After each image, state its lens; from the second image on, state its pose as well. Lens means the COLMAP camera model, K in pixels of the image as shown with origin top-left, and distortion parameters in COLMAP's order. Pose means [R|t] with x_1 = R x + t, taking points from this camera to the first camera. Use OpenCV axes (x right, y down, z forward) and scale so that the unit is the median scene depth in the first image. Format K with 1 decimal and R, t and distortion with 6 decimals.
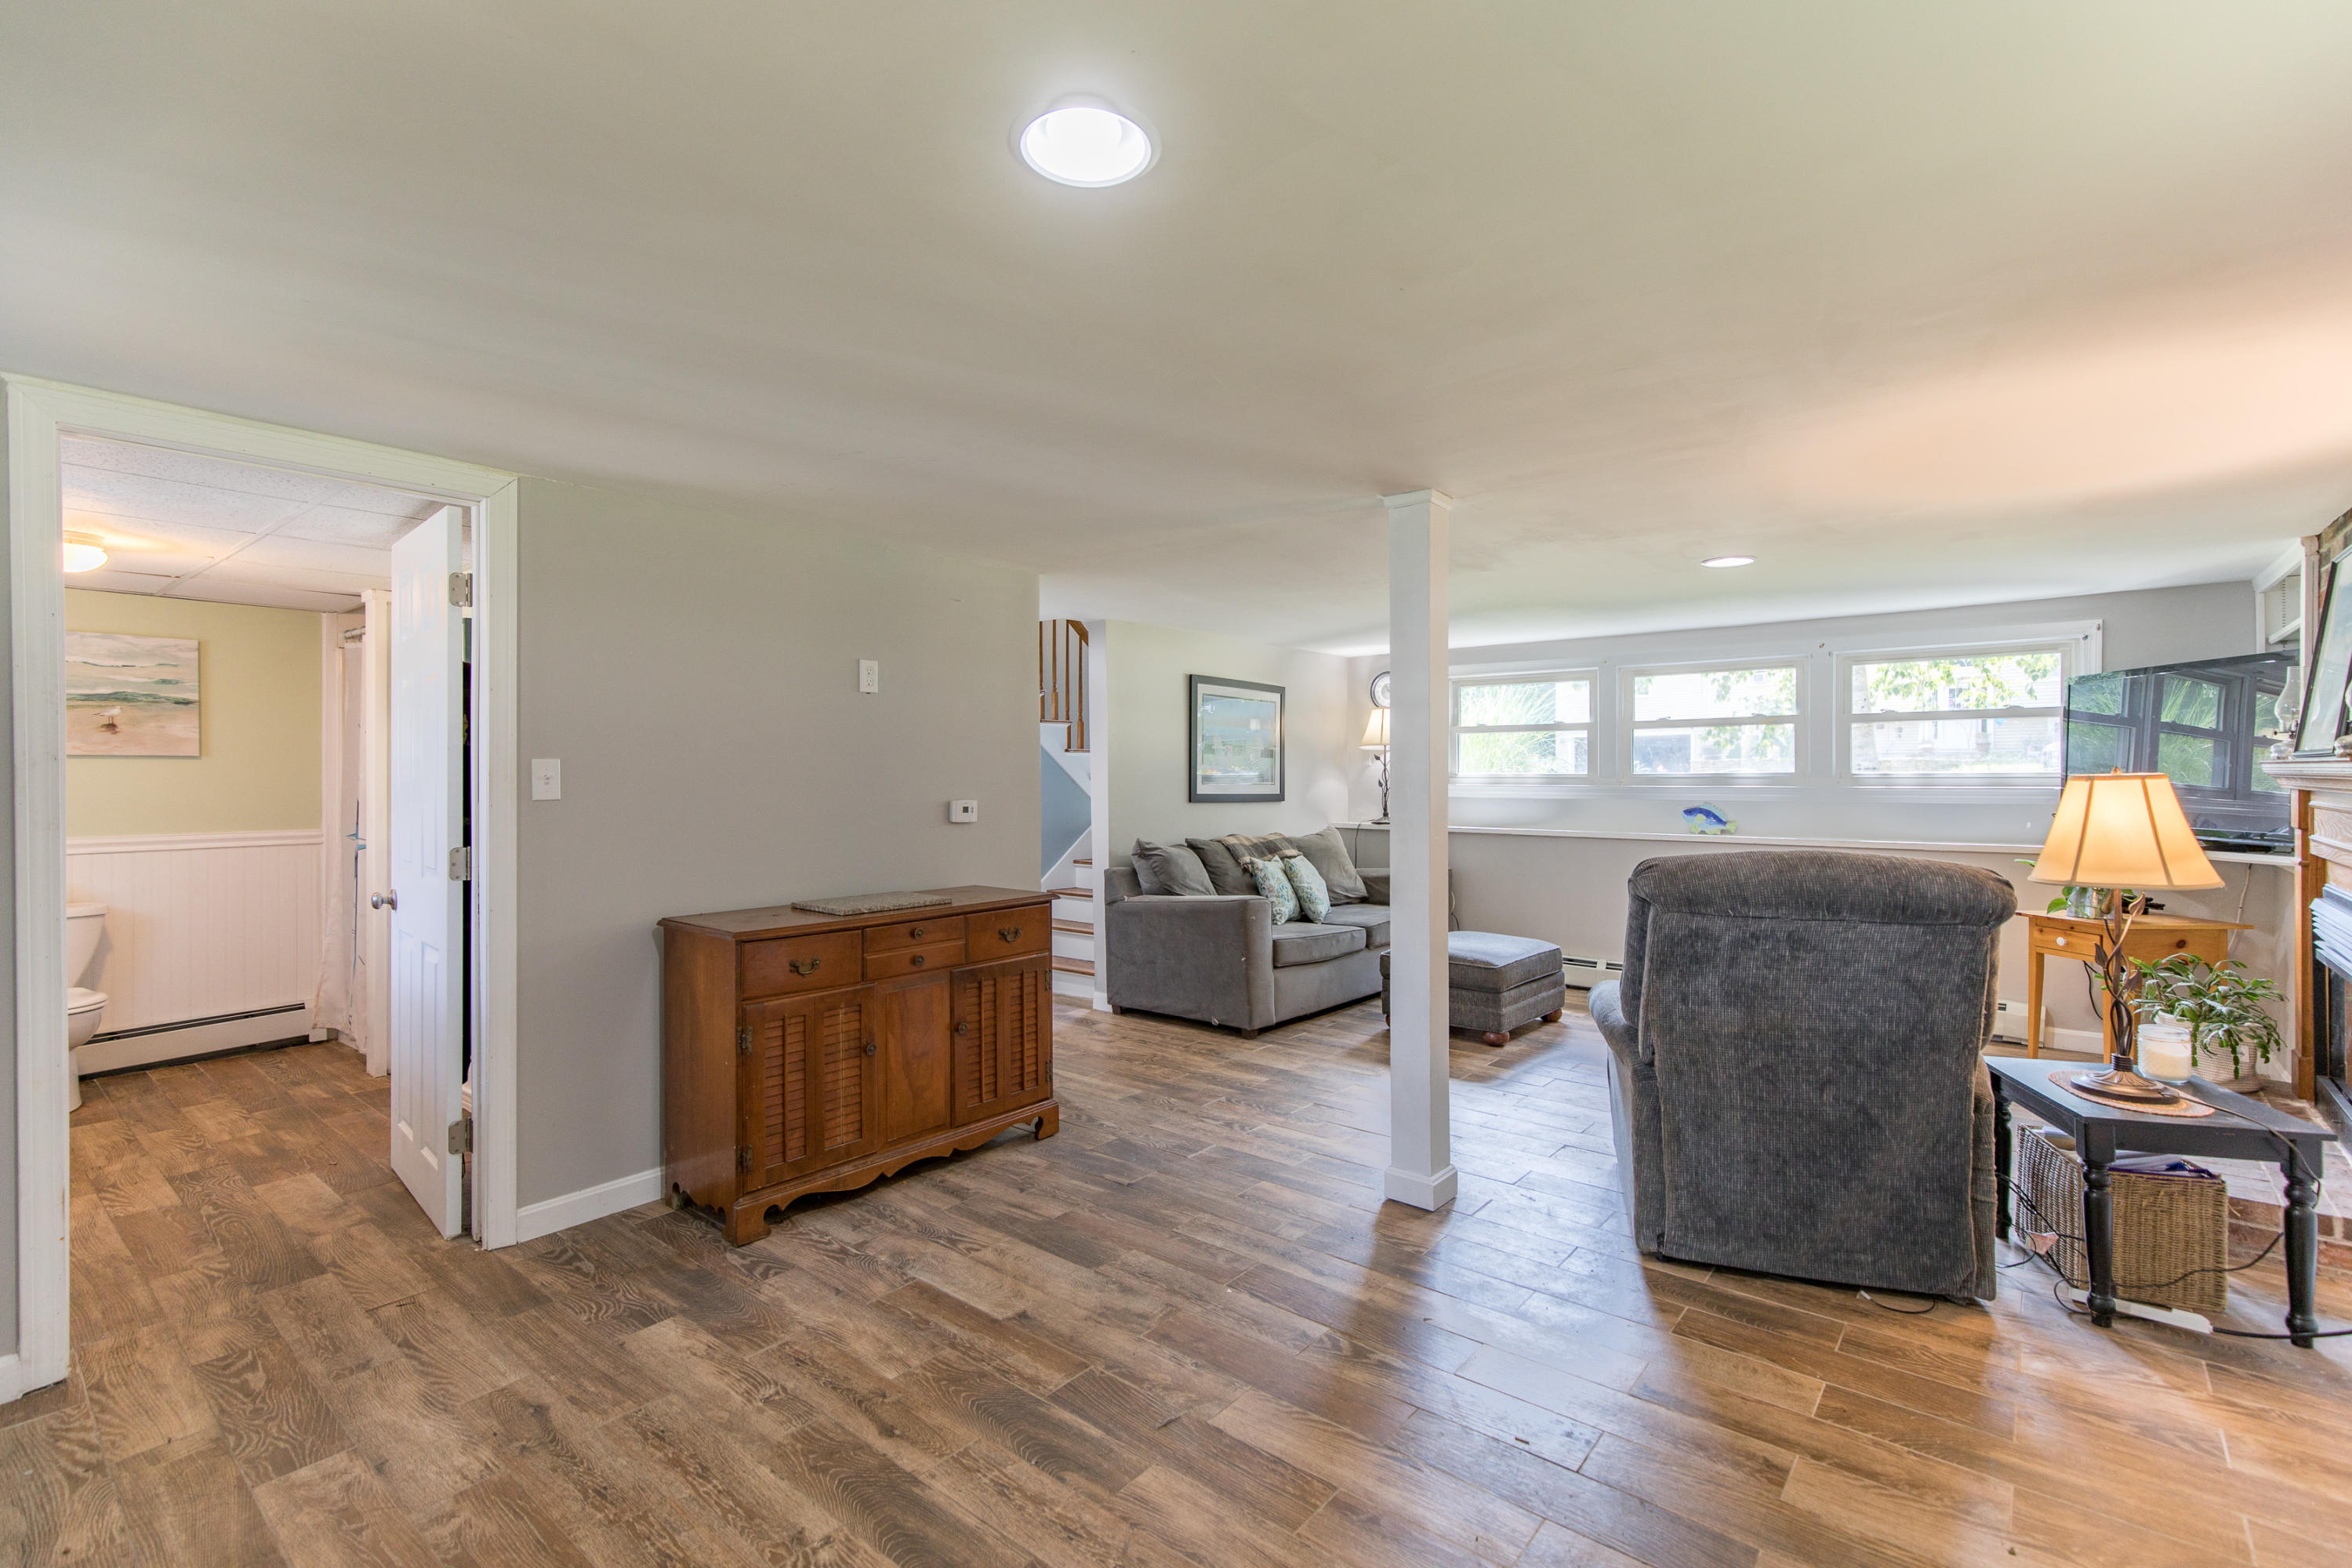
lens RADIAL K [[1054.6, 0, 1171.2], [0, 1054.6, 776.0], [0, 0, 1]] dist [0.001470, -0.000369]
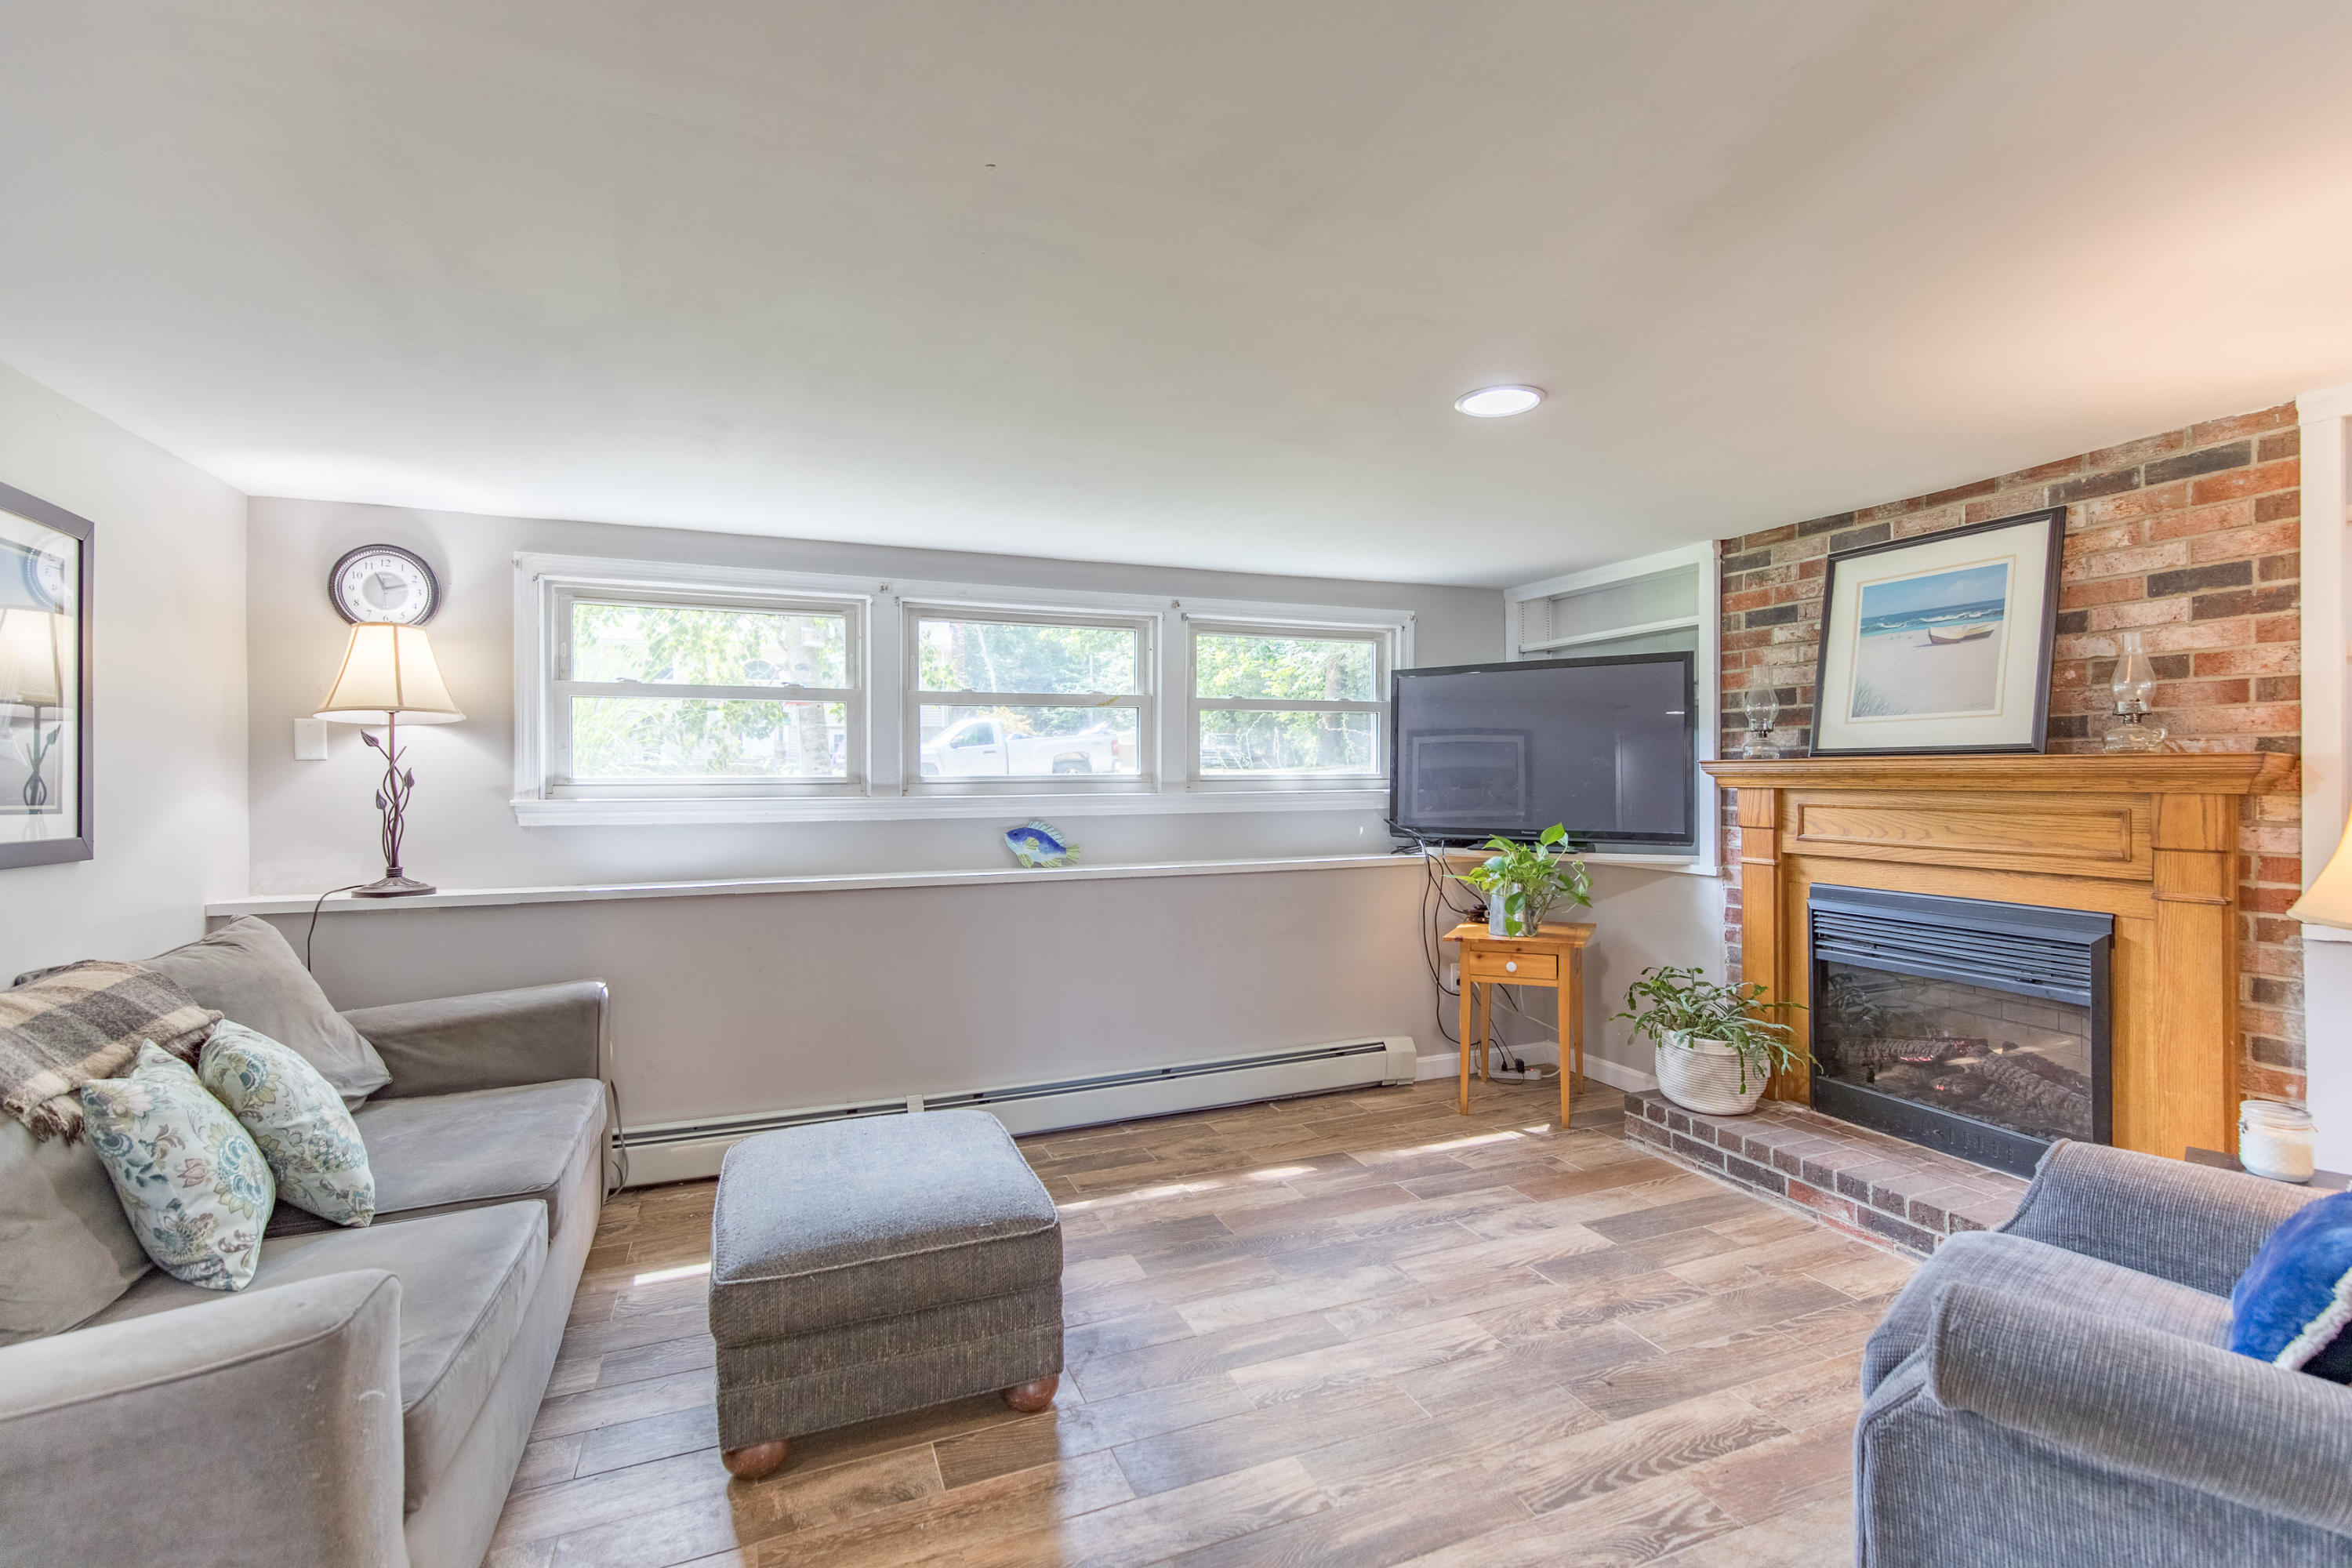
lens RADIAL K [[1054.6, 0, 1184.1], [0, 1054.6, 777.4], [0, 0, 1]] dist [0.001470, -0.000369]
pose [[0.448246, -0.003294, 0.893904, -0.043280], [0.003385, 0.999992, 0.001987, -0.002444], [-0.893904, 0.002135, 0.448254, 0.608867]]
